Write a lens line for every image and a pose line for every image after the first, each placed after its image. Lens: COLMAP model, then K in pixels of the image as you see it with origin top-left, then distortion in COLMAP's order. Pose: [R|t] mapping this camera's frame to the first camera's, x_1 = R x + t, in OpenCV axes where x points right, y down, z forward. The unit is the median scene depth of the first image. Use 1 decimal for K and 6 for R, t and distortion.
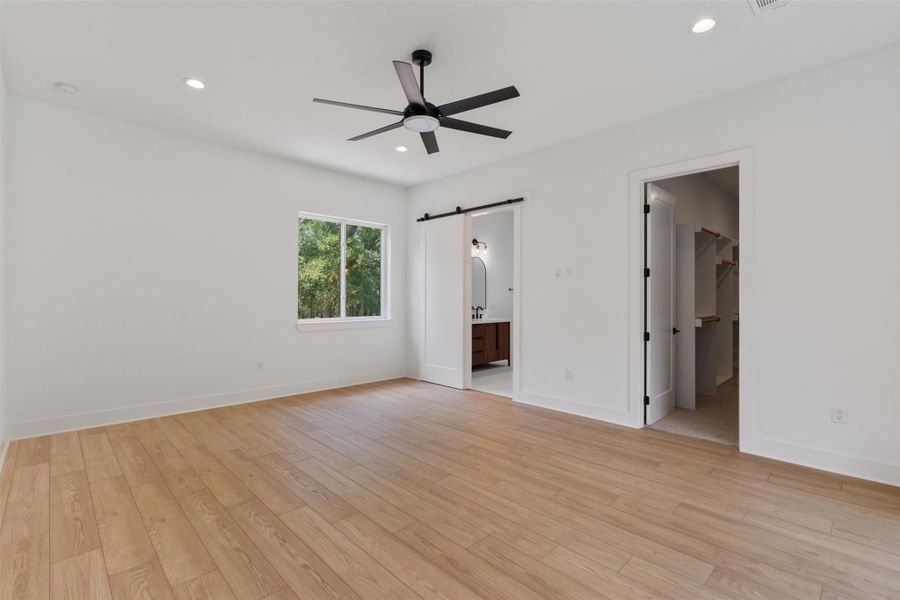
lens RADIAL K [[408.6, 0, 449.8], [0, 408.6, 296.8], [0, 0, 1]] dist [-0.001225, -0.000011]
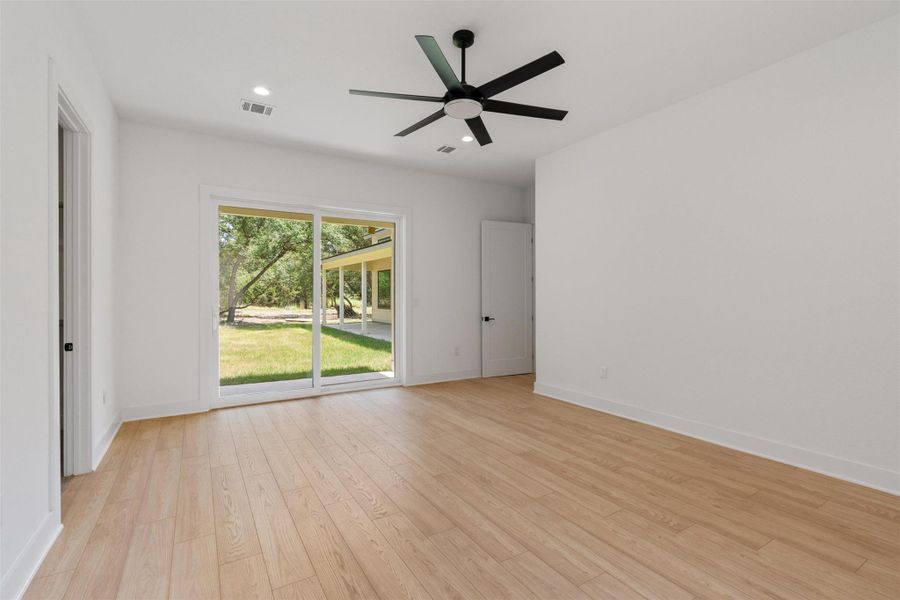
lens RADIAL K [[408.6, 0, 449.8], [0, 408.6, 296.8], [0, 0, 1]] dist [-0.001225, -0.000011]
pose [[-0.974211, -0.003019, 0.225618, -0.267000], [-0.001437, 0.999973, 0.007176, 0.000411], [-0.225633, 0.006667, -0.974190, 2.044552]]
